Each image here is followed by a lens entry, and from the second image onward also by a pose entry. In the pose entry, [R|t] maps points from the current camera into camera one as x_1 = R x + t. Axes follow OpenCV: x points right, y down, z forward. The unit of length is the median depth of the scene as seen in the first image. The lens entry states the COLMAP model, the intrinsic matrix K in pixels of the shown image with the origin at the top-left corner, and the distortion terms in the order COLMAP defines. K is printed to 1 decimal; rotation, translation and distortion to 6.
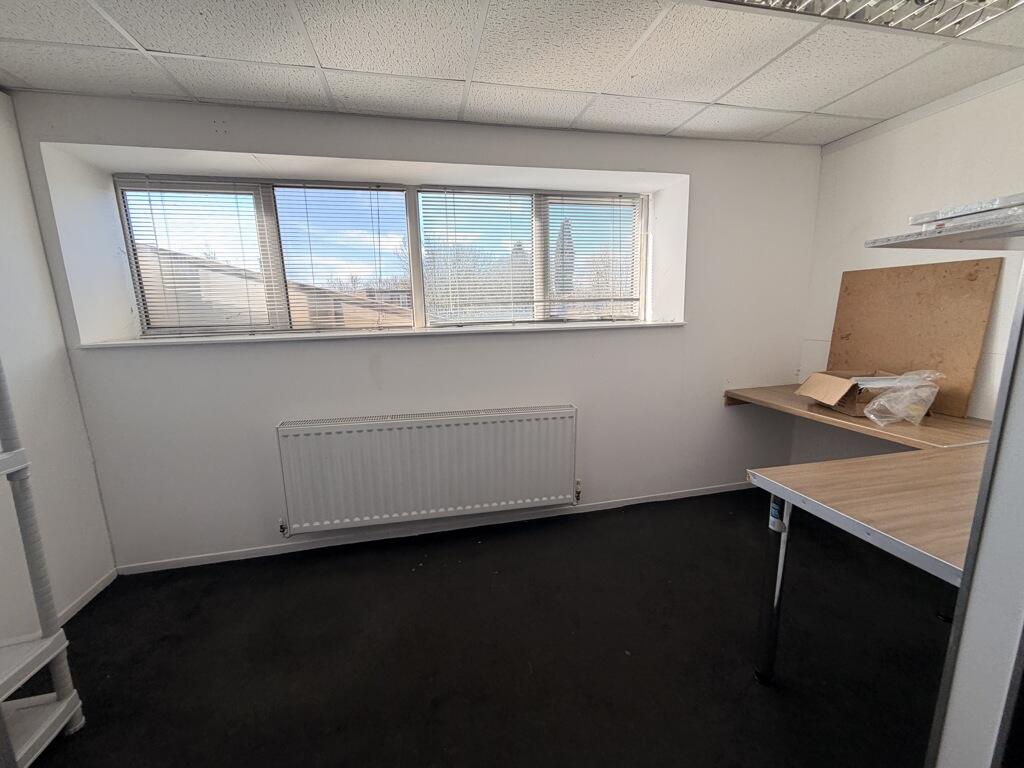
lens RADIAL K [[409.9, 0, 512.0], [0, 409.9, 384.0], [0, 0, 1]] dist [0.003554, 0.000277]
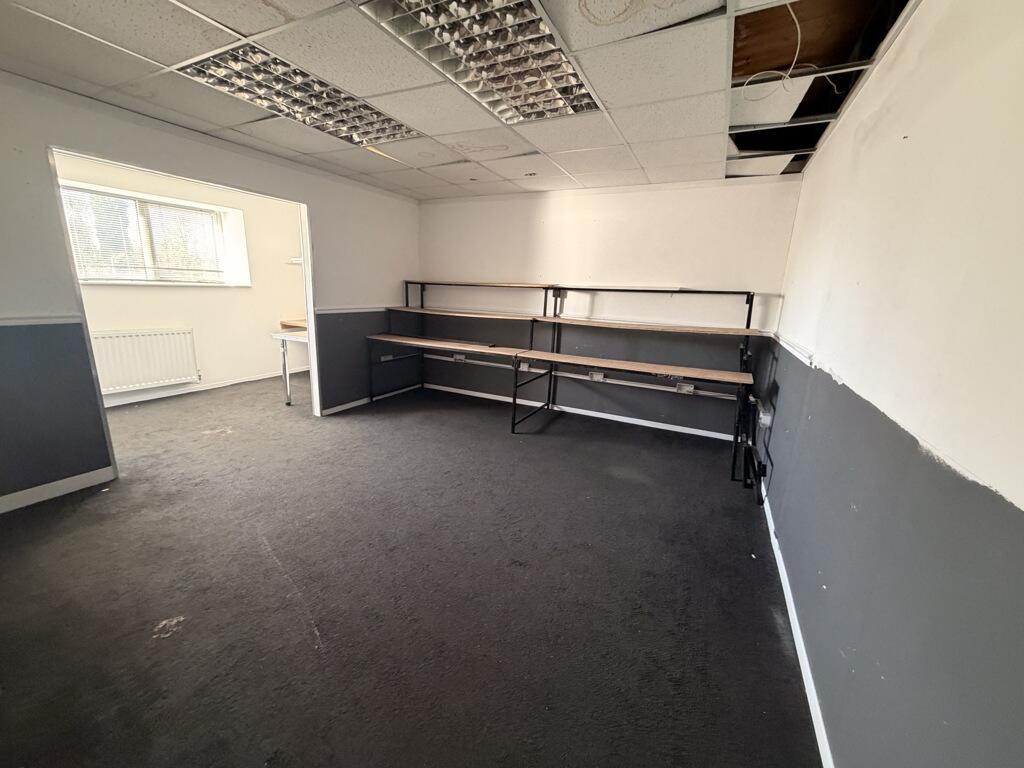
lens RADIAL K [[409.9, 0, 512.0], [0, 409.9, 384.0], [0, 0, 1]] dist [0.003554, 0.000277]
pose [[0.630161, -0.125989, 0.766175, -0.338851], [0.081516, 0.992030, 0.096084, 0.216677], [-0.772174, 0.001907, 0.635409, -1.139526]]
